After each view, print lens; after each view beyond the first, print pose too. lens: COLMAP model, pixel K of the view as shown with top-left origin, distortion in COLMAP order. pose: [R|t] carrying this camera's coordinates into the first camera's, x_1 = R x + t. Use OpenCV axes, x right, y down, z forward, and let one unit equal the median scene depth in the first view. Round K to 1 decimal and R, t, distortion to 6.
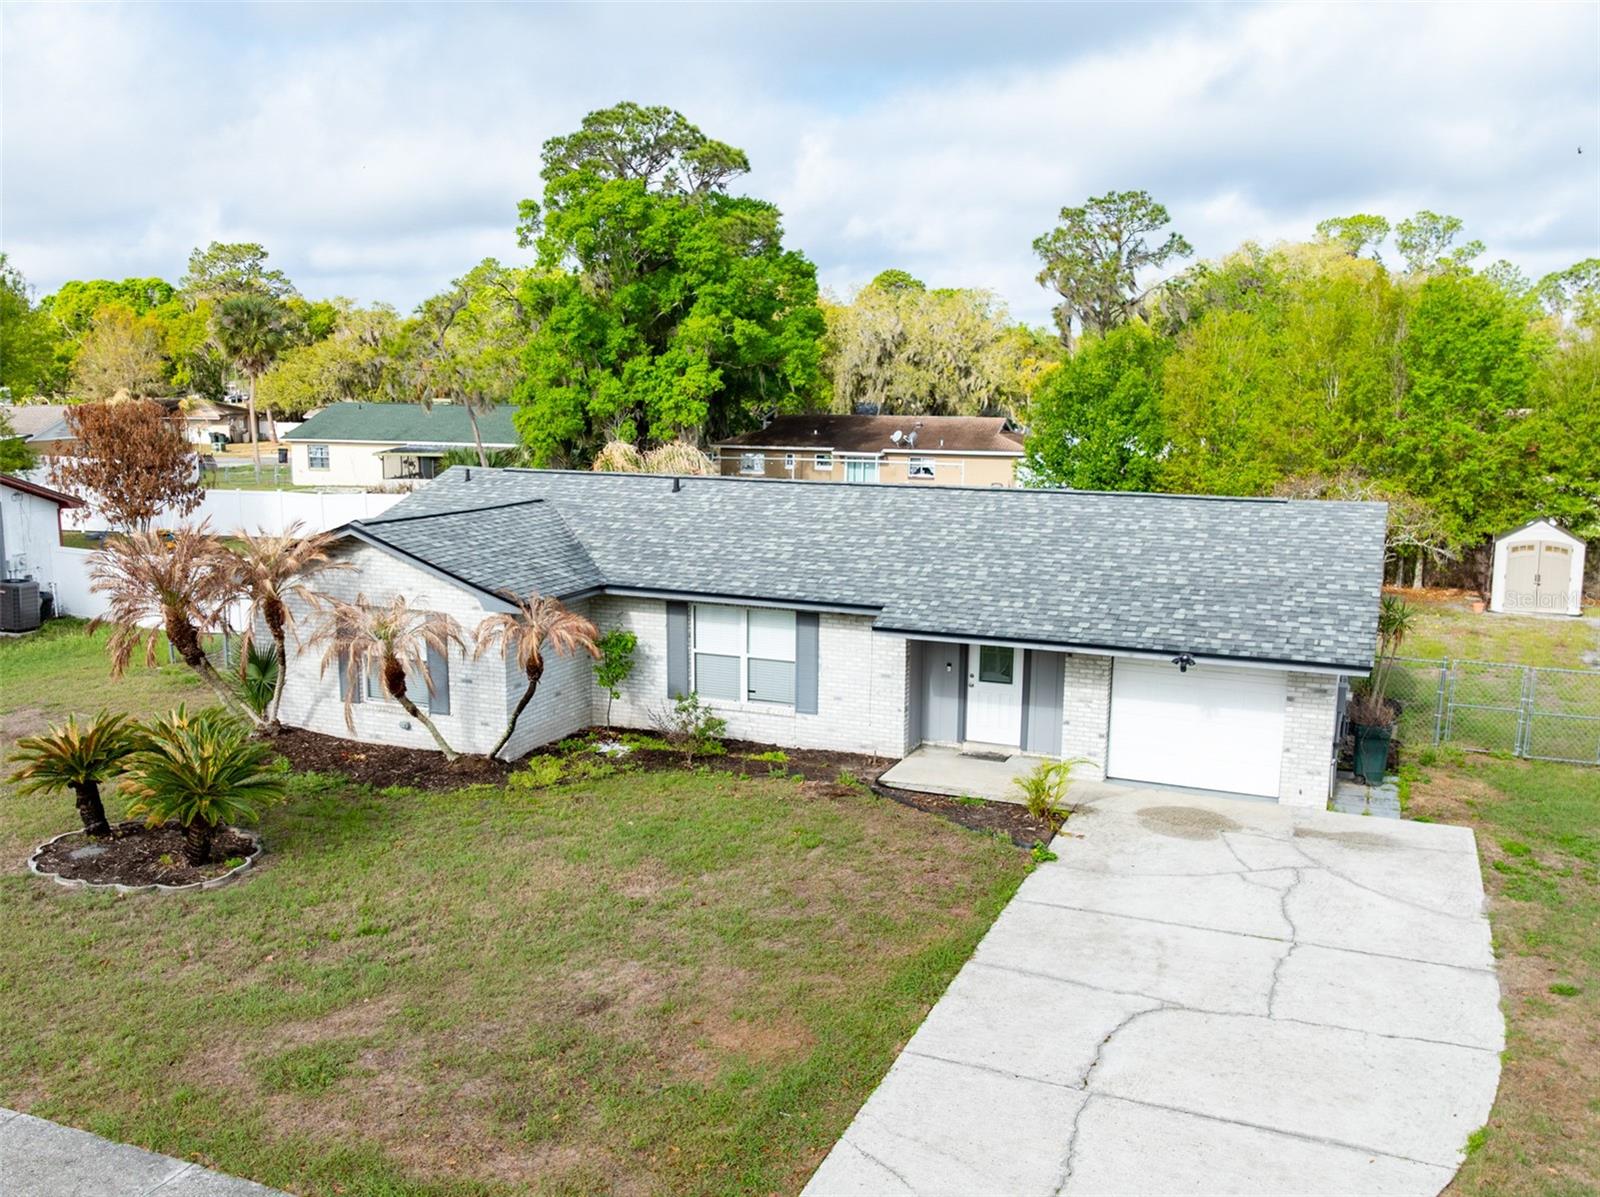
lens RADIAL K [[1247.0, 0, 872.8], [0, 1247.0, 602.1], [0, 0, 1]] dist [-0.007122, -0.046886]
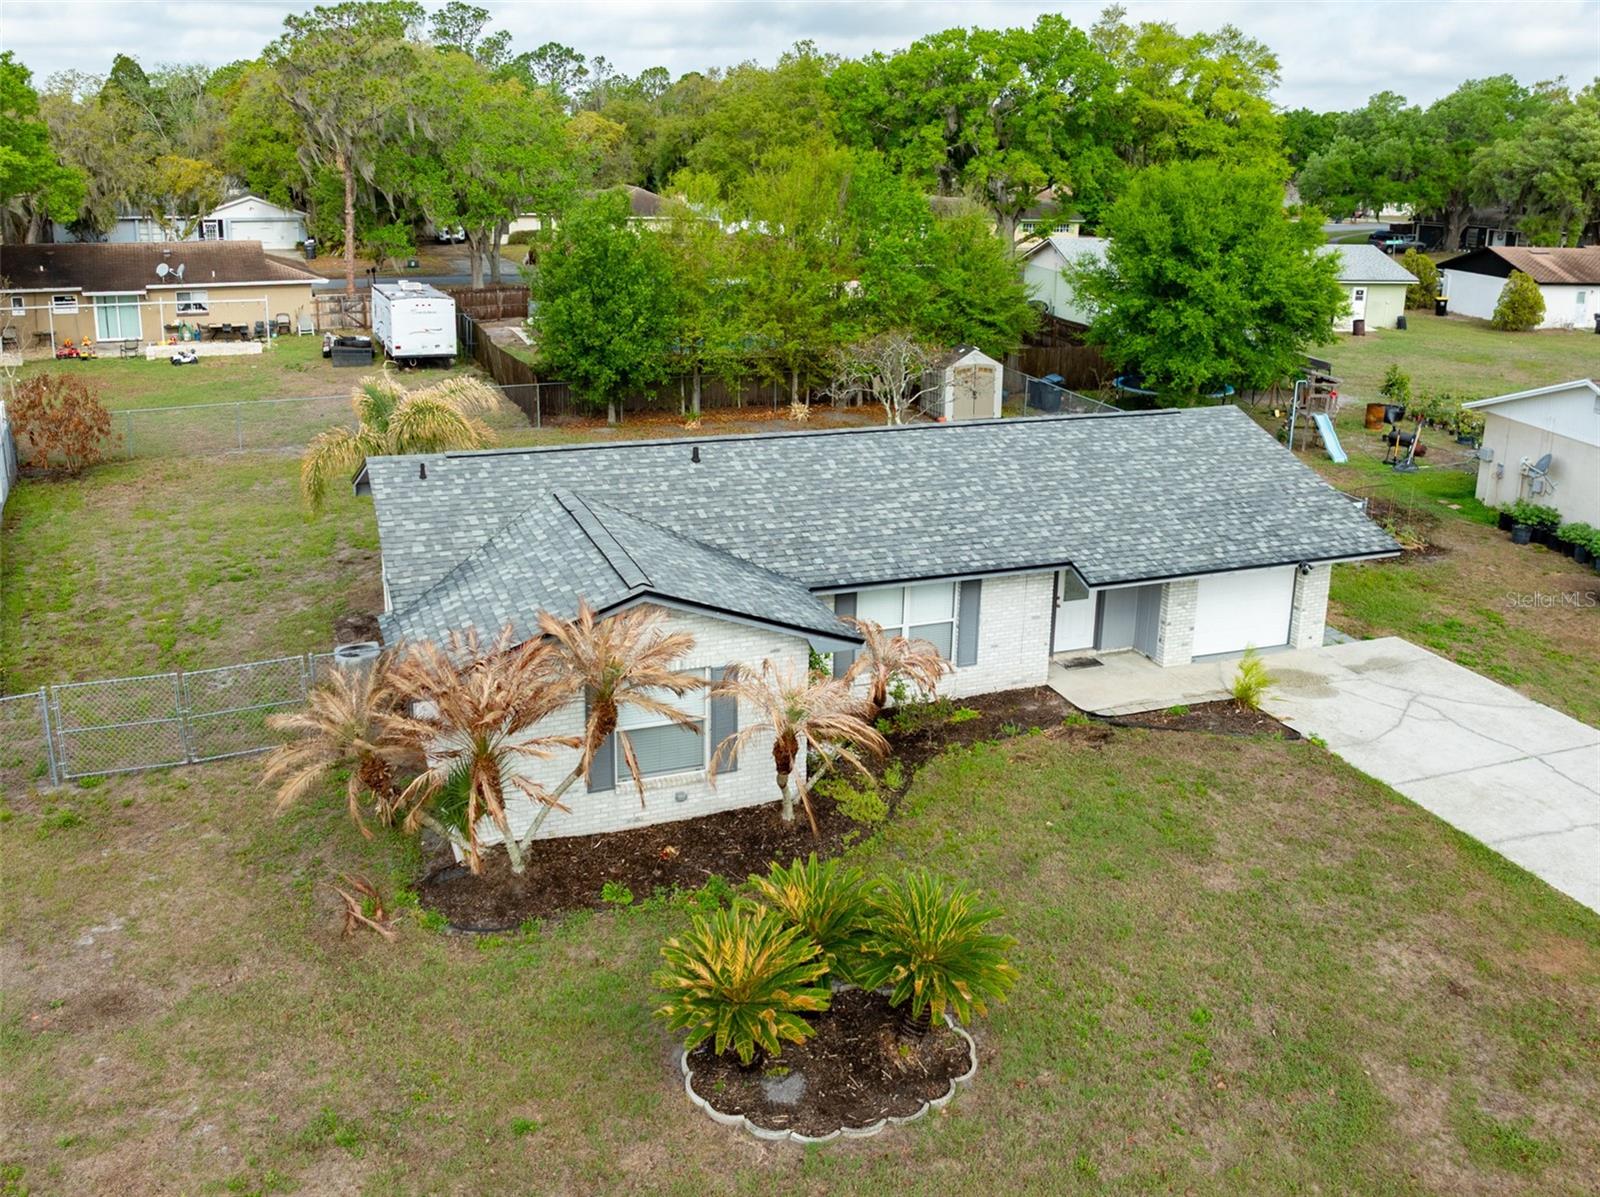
lens RADIAL K [[1210.7, 0, 707.9], [0, 1210.7, 449.8], [0, 0, 1]] dist [-0.014163, -0.008198]
pose [[0.785050, -0.148391, 0.601396, -0.840510], [0.103845, 0.988670, 0.108391, -0.235433], [-0.610666, -0.022640, 0.791564, 0.314936]]
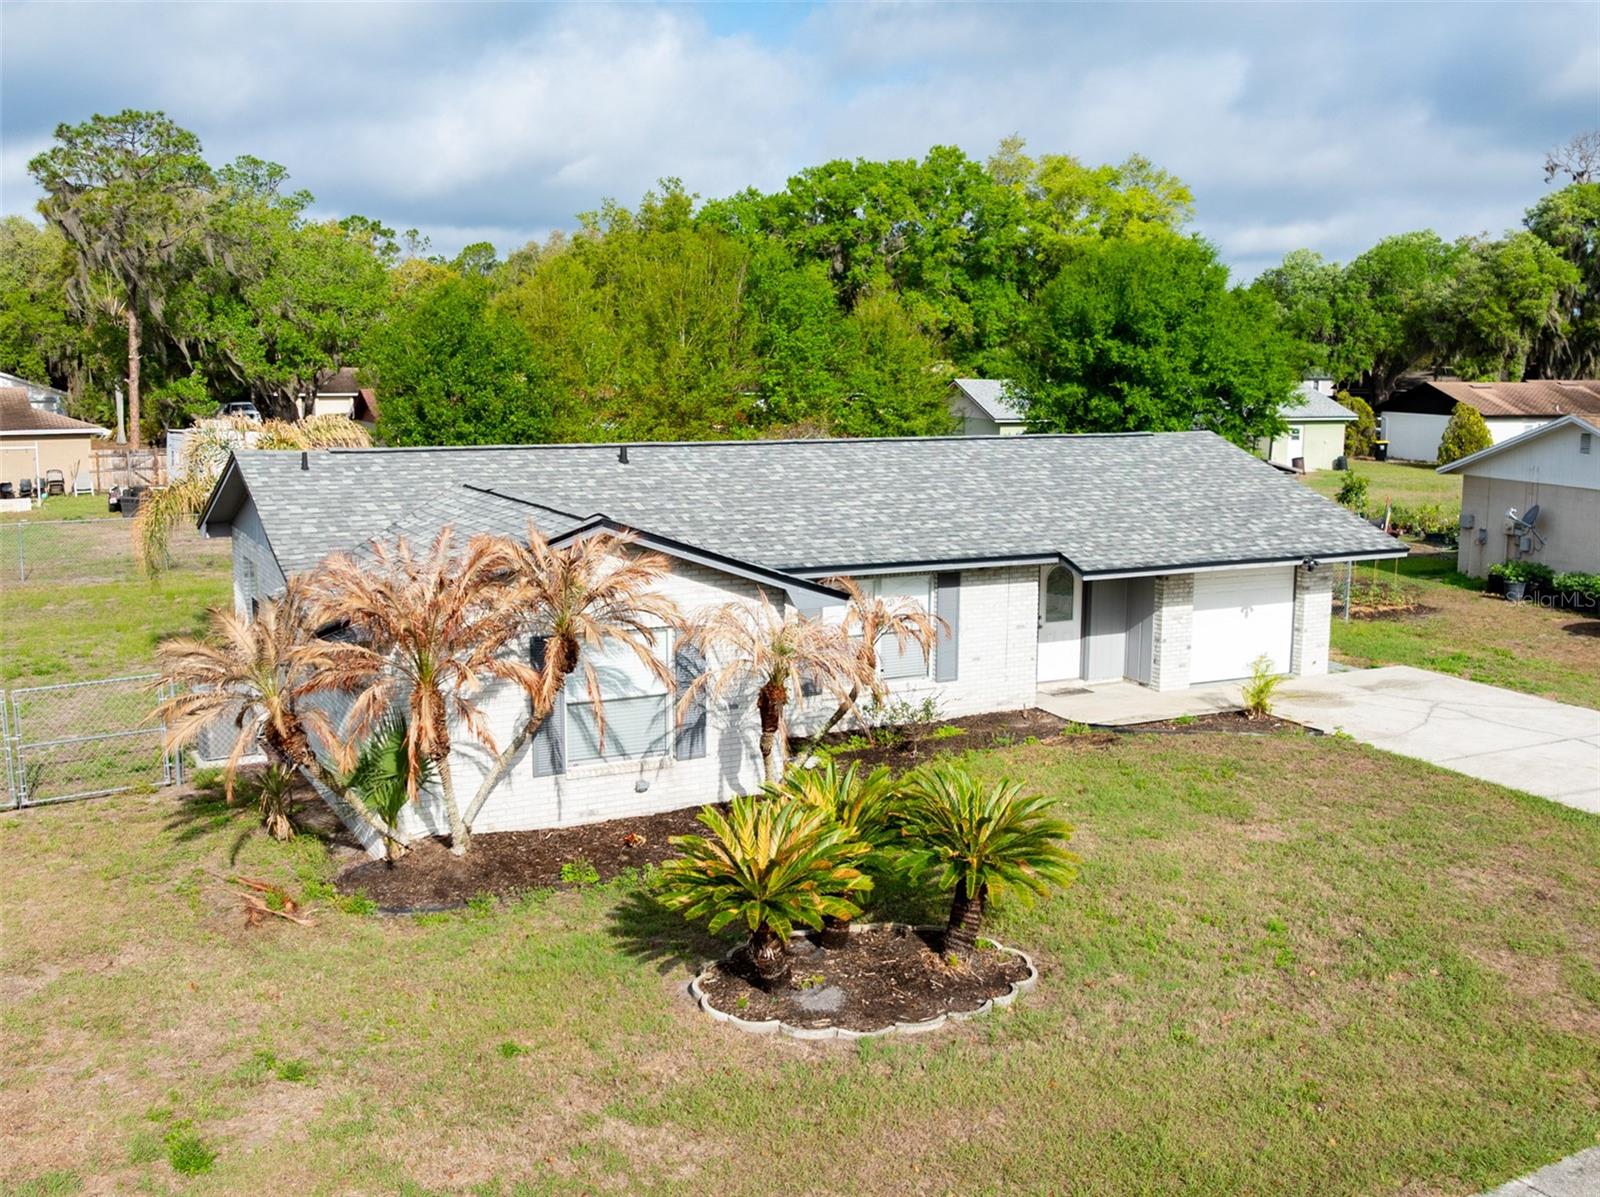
lens RADIAL K [[1422.5, 0, 698.9], [0, 1422.5, 596.3], [0, 0, 1]] dist [-0.012391, -0.010695]
pose [[0.713347, -0.123916, 0.689768, -0.923533], [0.123245, 0.991086, 0.050589, -0.051405], [-0.689889, 0.048923, 0.722261, 0.358581]]
